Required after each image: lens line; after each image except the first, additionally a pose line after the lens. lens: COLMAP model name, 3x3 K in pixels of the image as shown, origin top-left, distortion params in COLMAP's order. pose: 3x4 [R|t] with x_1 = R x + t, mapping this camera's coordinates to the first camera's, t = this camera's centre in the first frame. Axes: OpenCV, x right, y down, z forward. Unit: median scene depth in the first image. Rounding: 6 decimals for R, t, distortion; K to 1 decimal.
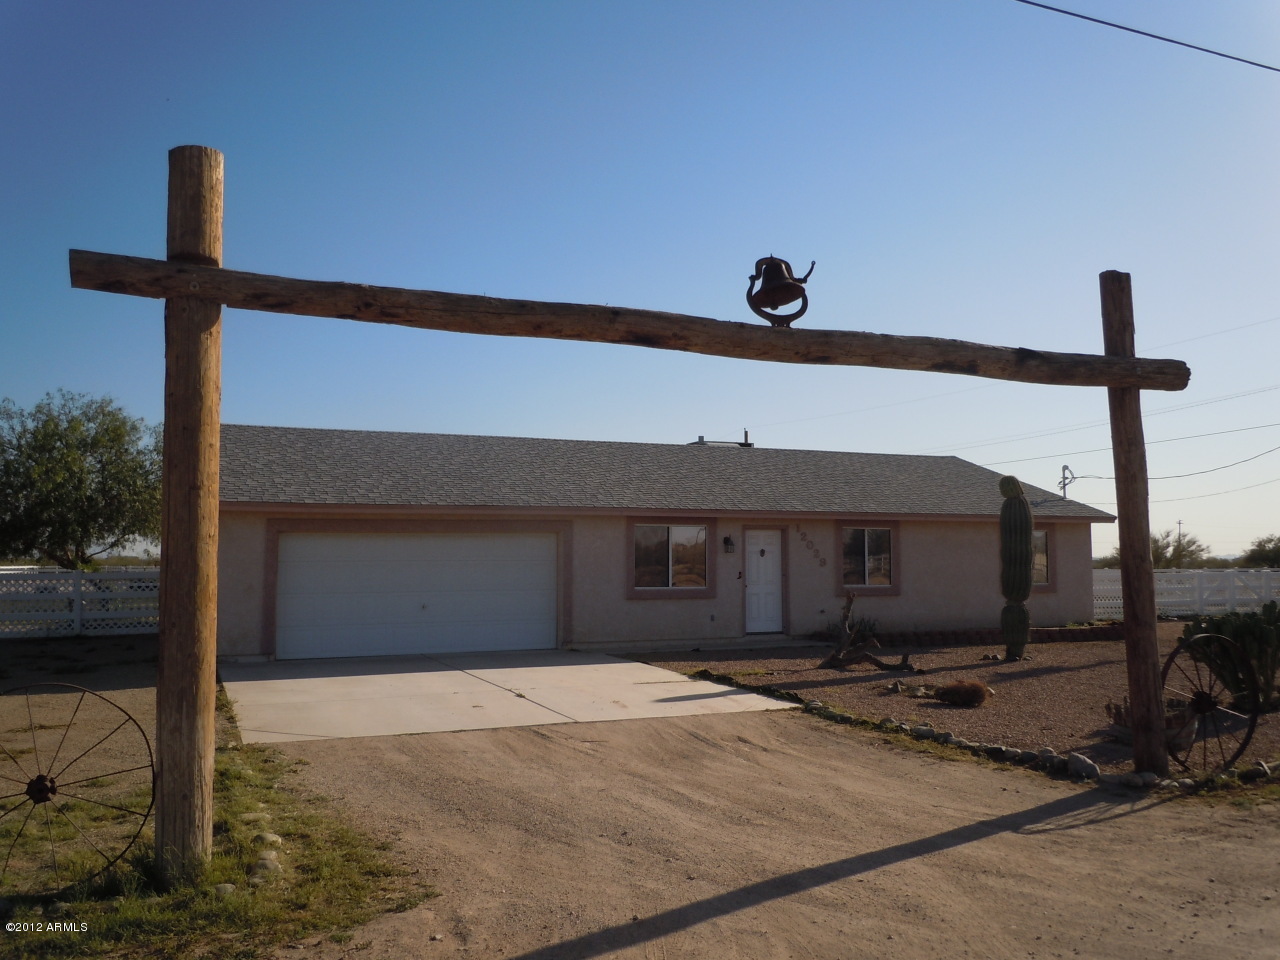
lens RADIAL K [[1077.9, 0, 643.9], [0, 1077.9, 478.8], [0, 0, 1]] dist [-0.008830, -0.011580]
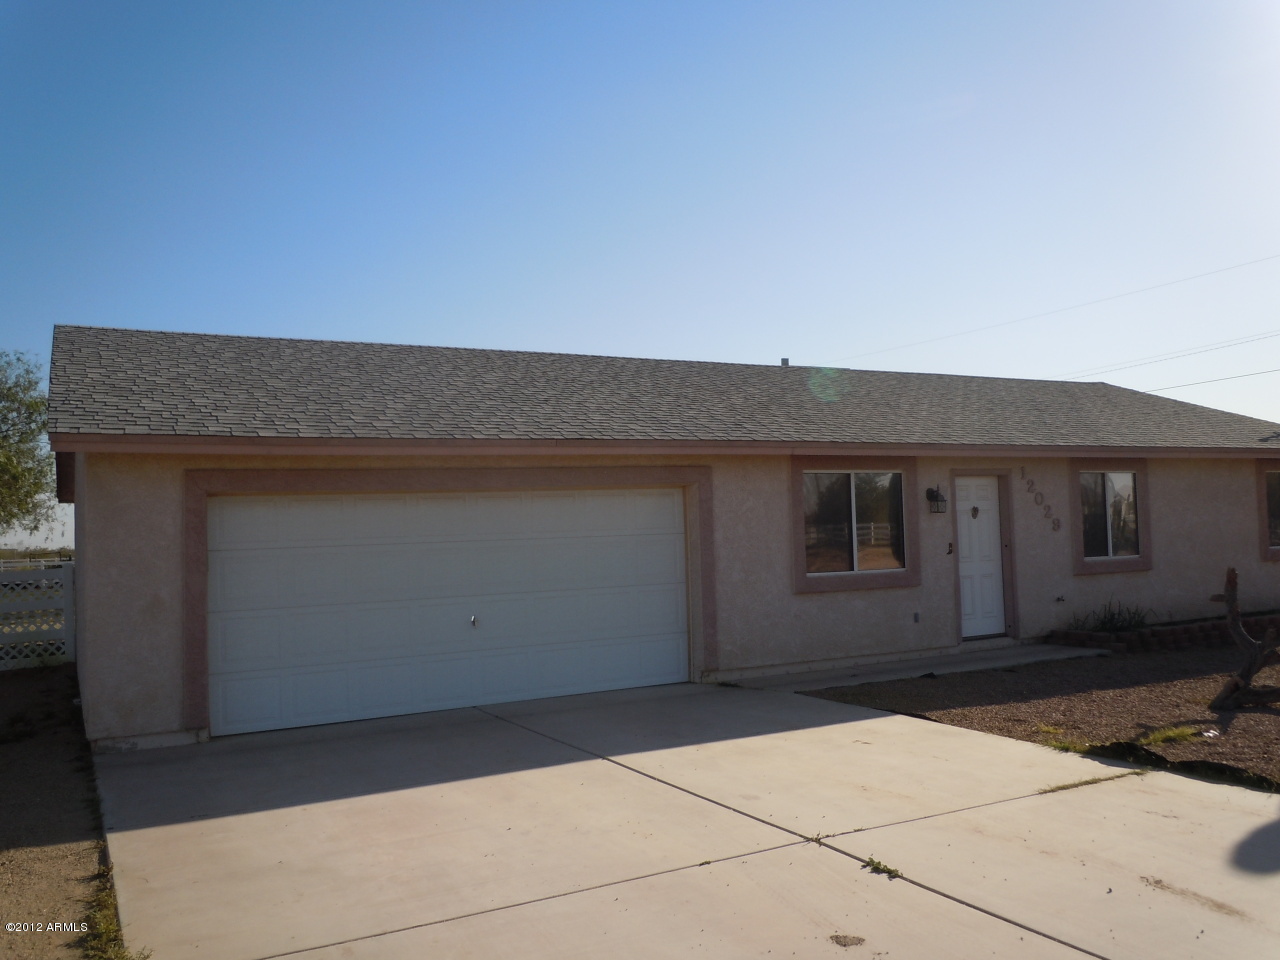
lens RADIAL K [[1077.9, 0, 636.9], [0, 1077.9, 482.1], [0, 0, 1]] dist [-0.008830, -0.011580]
pose [[0.996066, -0.027501, 0.084241, -0.148981], [0.025298, 0.999312, 0.027104, 0.029226], [-0.084928, -0.024866, 0.996077, 0.391722]]
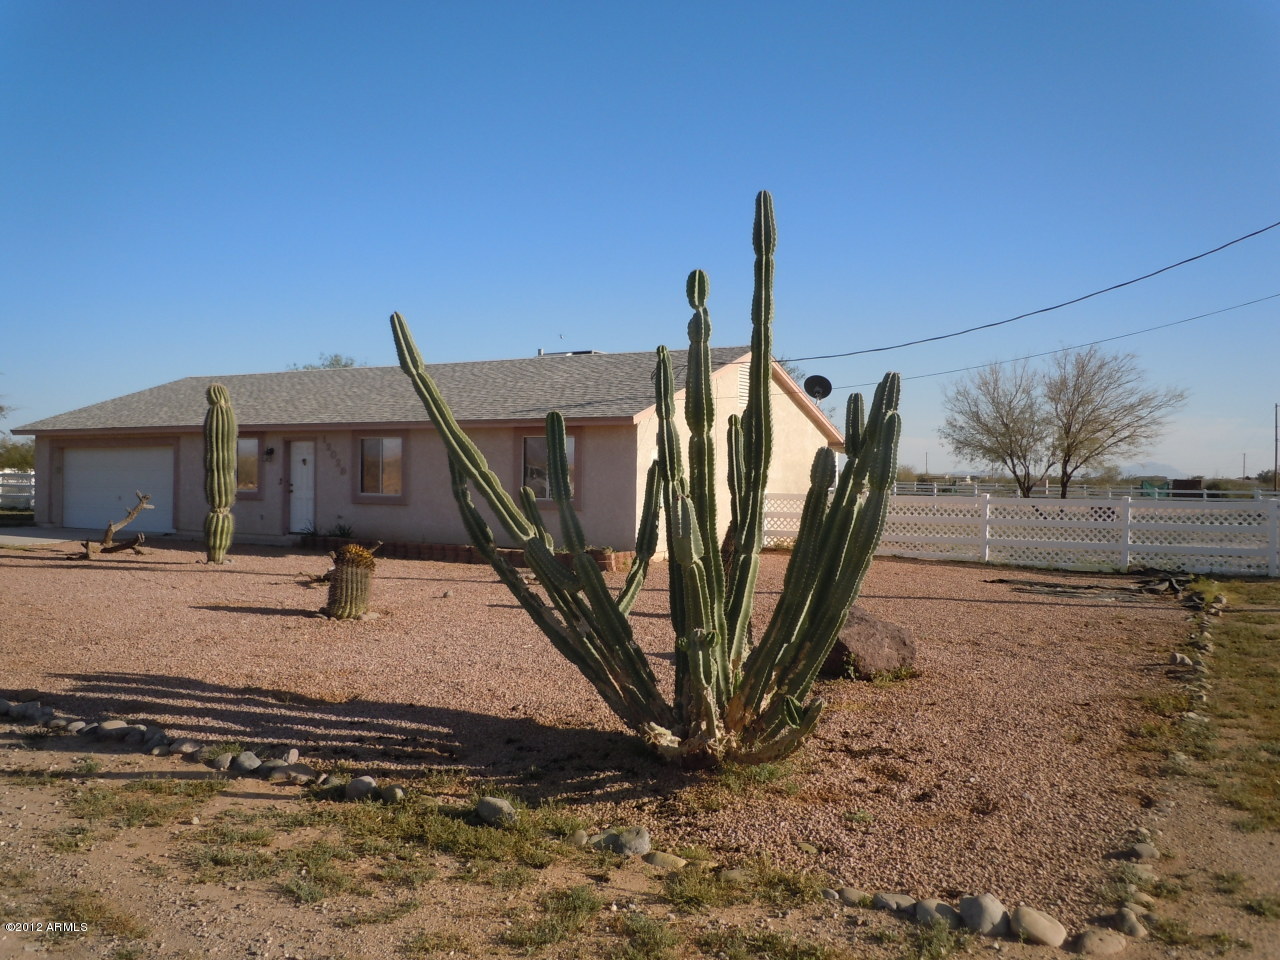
lens RADIAL K [[1077.9, 0, 642.4], [0, 1077.9, 477.9], [0, 0, 1]] dist [-0.008830, -0.011580]
pose [[0.578617, 0.008490, -0.815555, 1.256416], [0.047566, 0.997893, 0.044135, 0.054520], [0.814211, -0.064330, 0.576993, 0.664491]]
